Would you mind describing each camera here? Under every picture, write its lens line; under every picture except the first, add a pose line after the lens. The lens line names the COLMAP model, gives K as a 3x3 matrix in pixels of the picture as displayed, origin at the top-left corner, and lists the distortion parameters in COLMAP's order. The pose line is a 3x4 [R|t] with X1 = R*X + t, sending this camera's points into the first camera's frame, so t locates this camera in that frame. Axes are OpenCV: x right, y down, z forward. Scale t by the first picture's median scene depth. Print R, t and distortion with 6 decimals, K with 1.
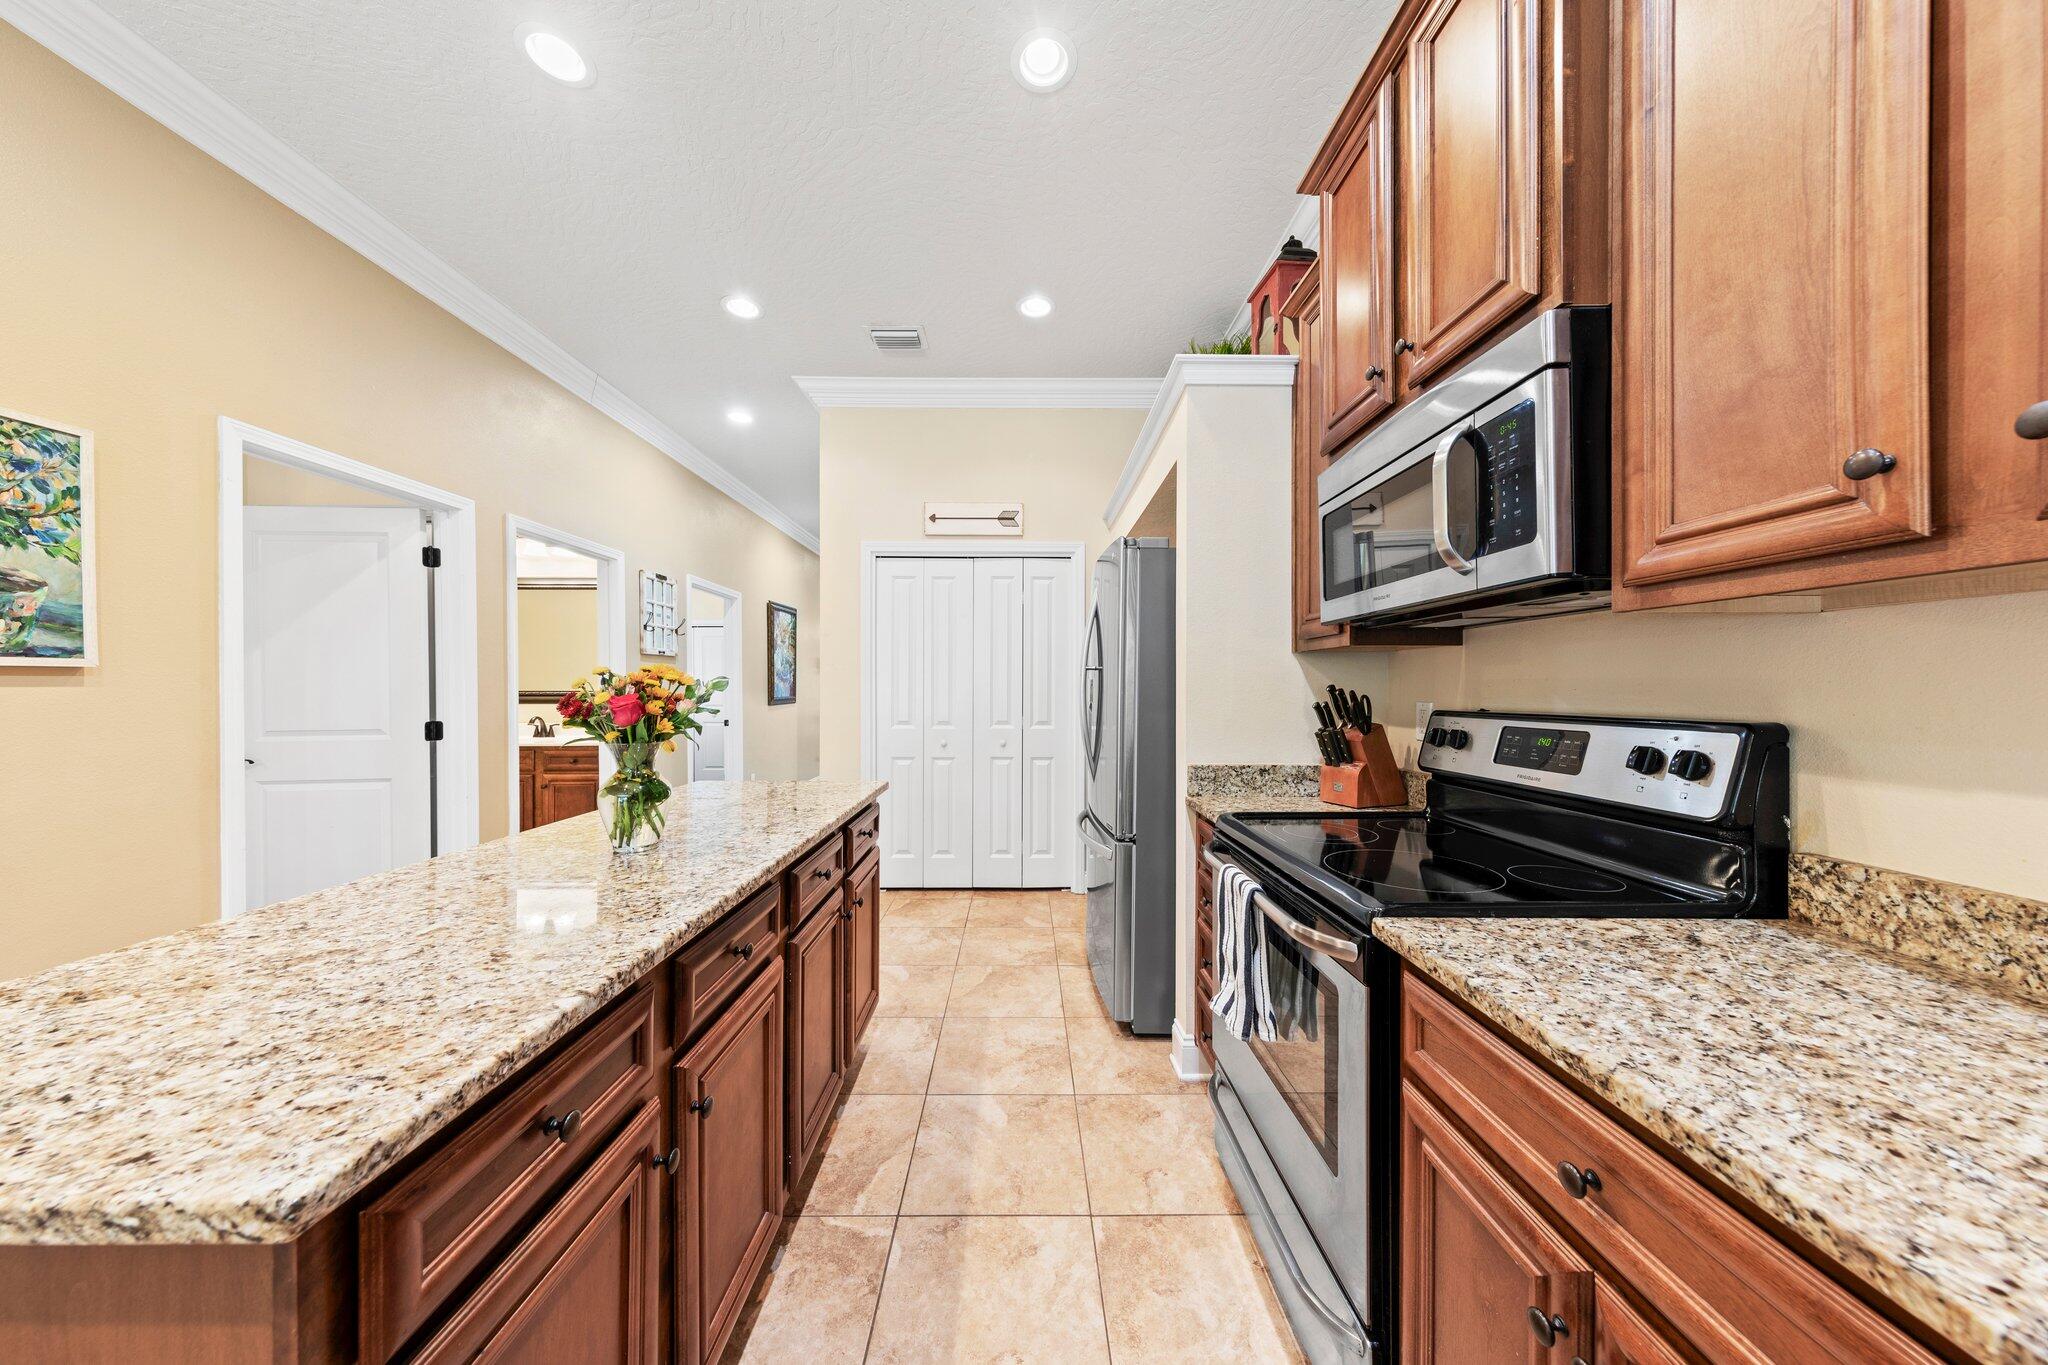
lens RADIAL K [[643.3, 0, 1032.3], [0, 643.3, 683.7], [0, 0, 1]] dist [0.002230, -0.000057]
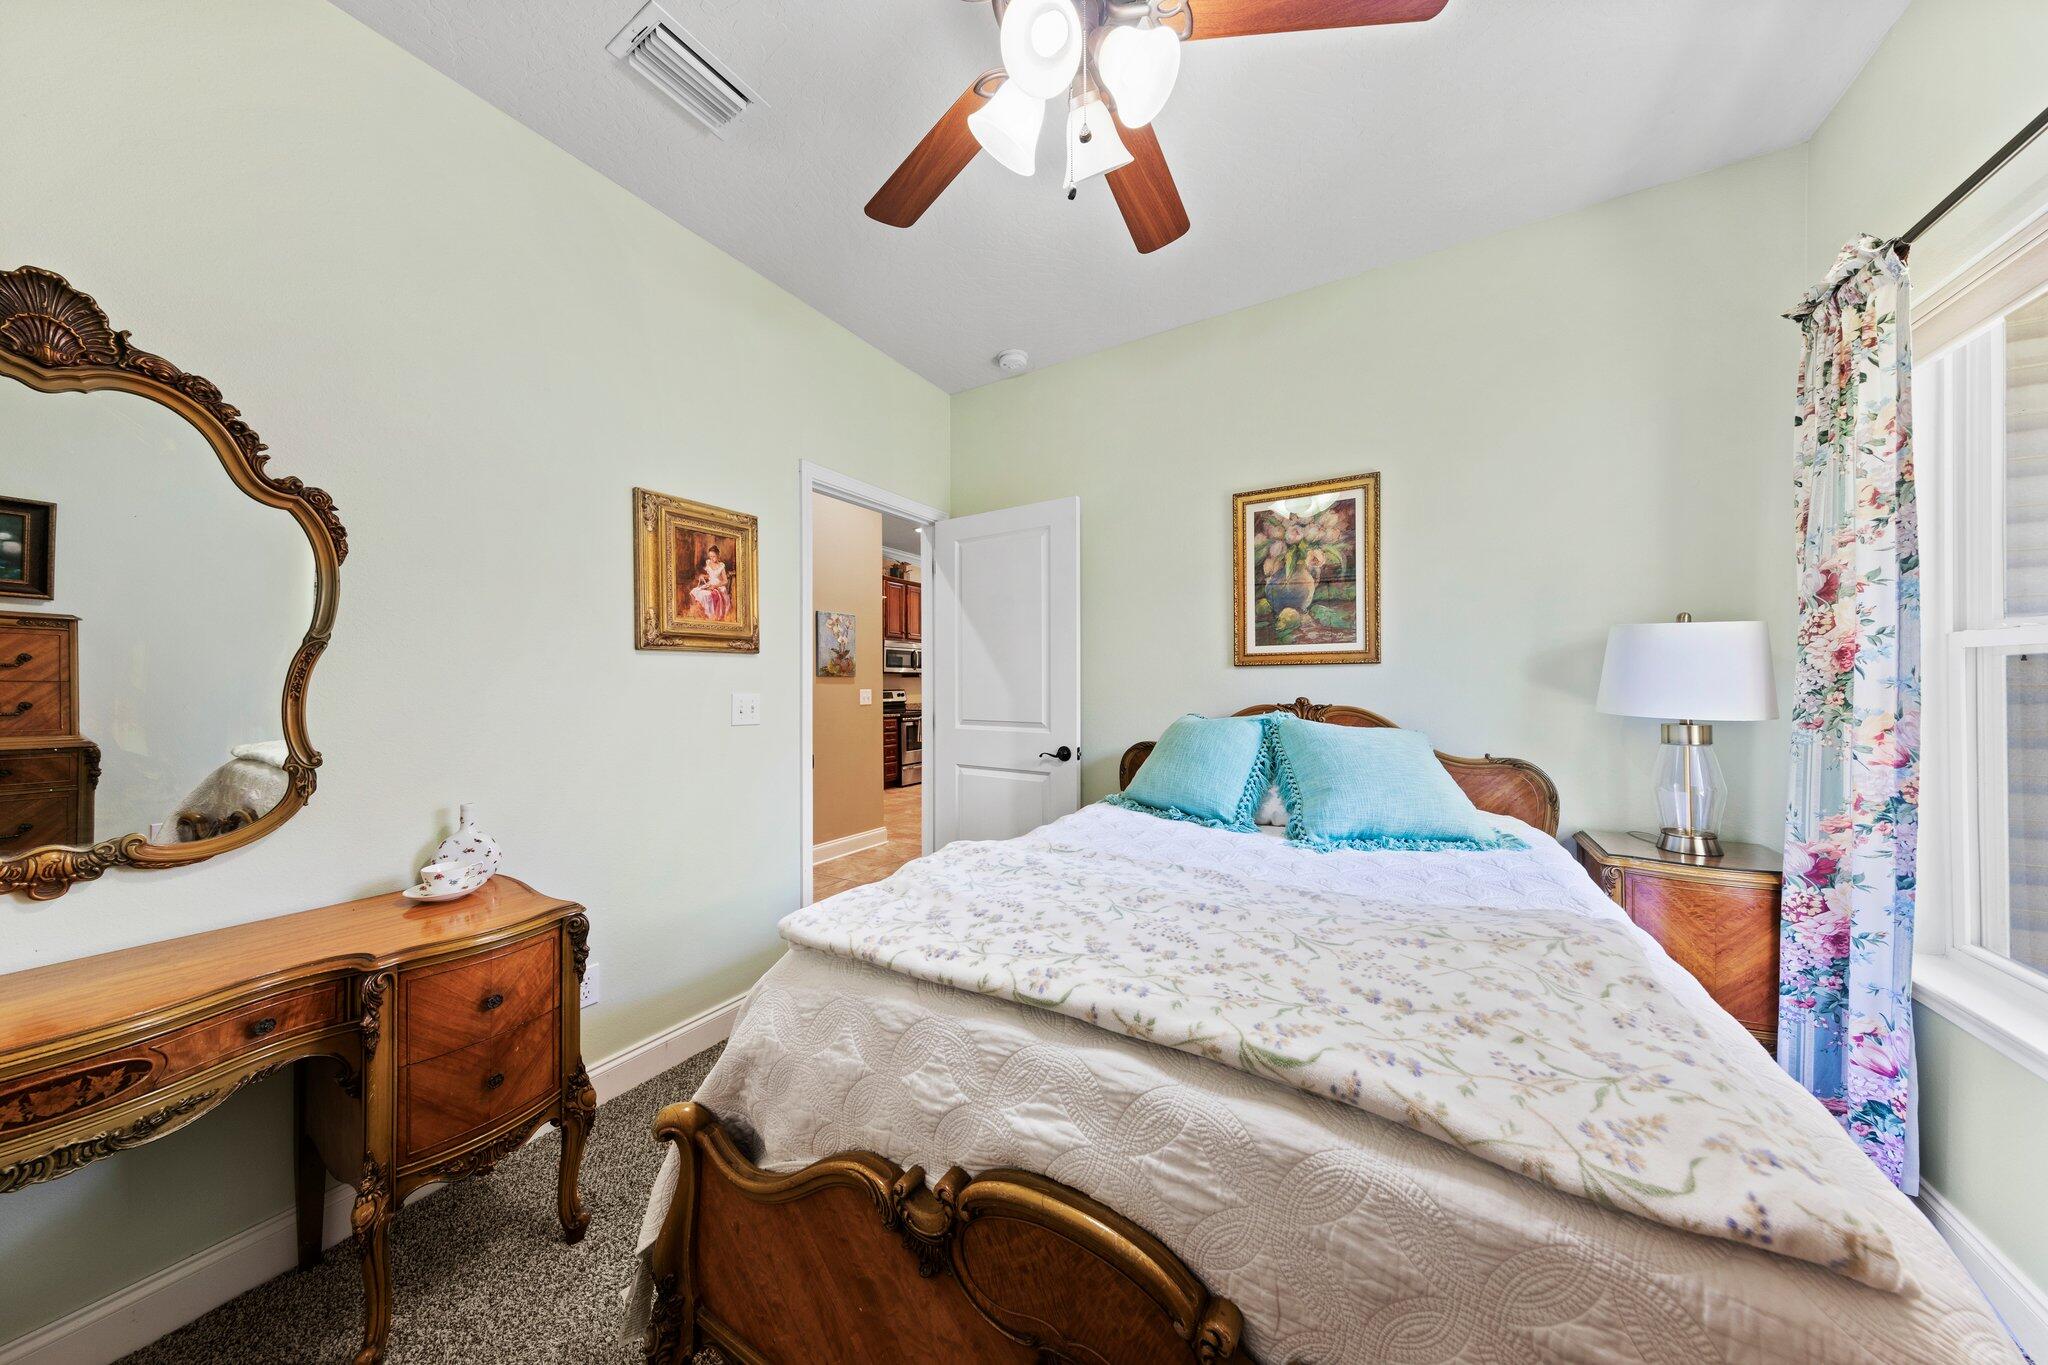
lens RADIAL K [[643.3, 0, 1032.3], [0, 643.3, 683.7], [0, 0, 1]] dist [0.002230, -0.000057]
pose [[-0.854546, 0.007289, 0.519325, -4.483176], [0.005545, 0.999973, -0.004910, 0.031237], [-0.519346, -0.001316, -0.854563, 6.876052]]
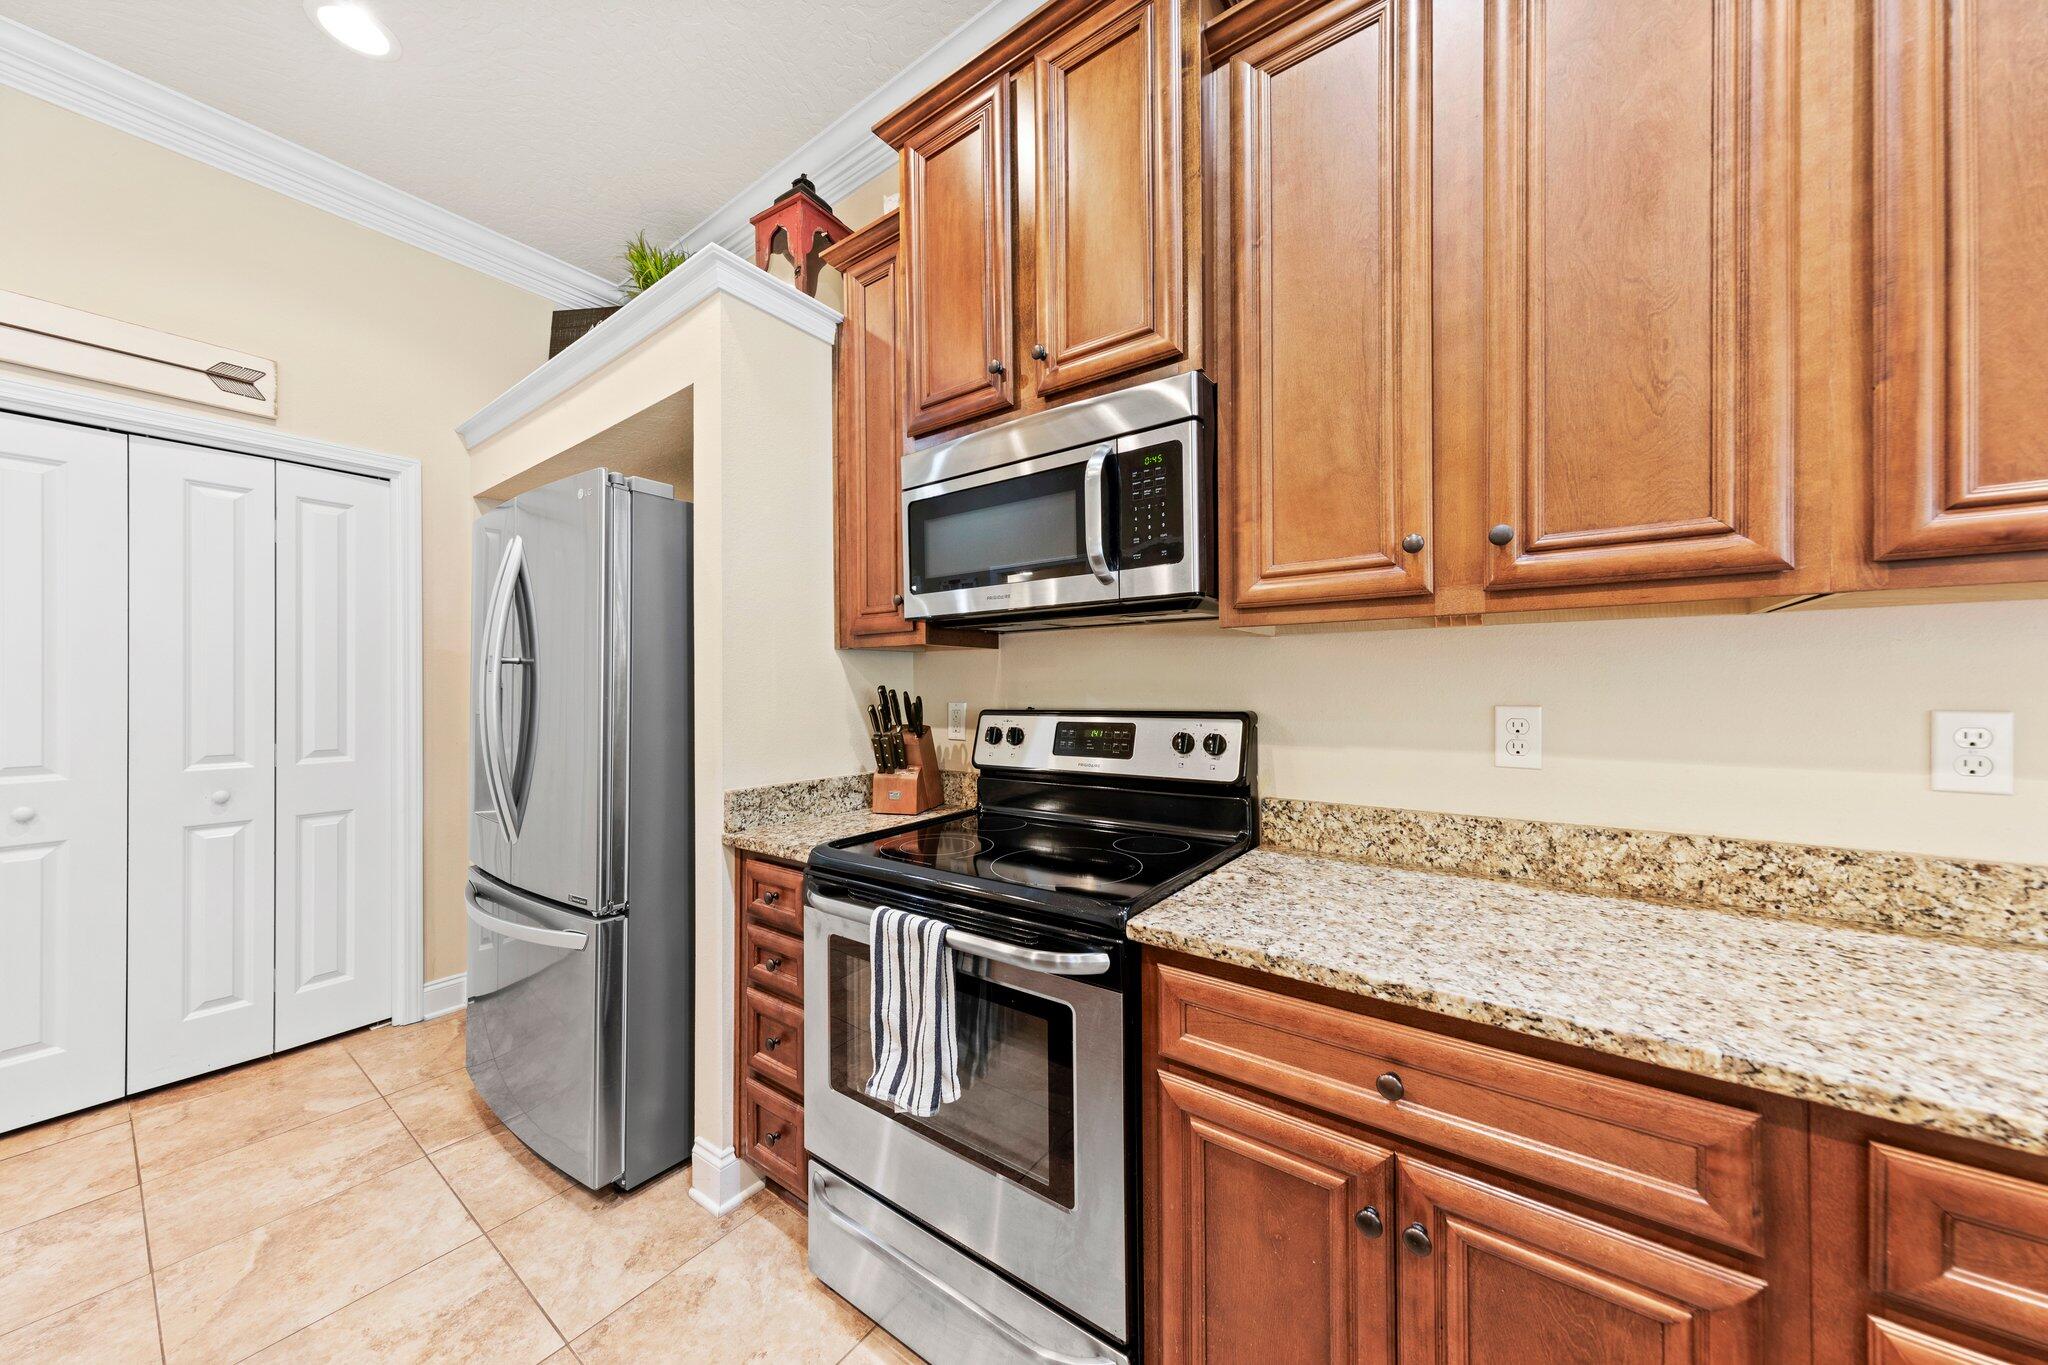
lens RADIAL K [[688.5, 0, 1024.0], [0, 688.5, 682.5], [0, 0, 1]] dist [0.007909, -0.000226]
pose [[0.607574, 0.000683, 0.794263, -0.352951], [0.002057, 0.999995, -0.002434, -0.000254], [-0.794261, 0.003113, 0.607569, 0.417568]]
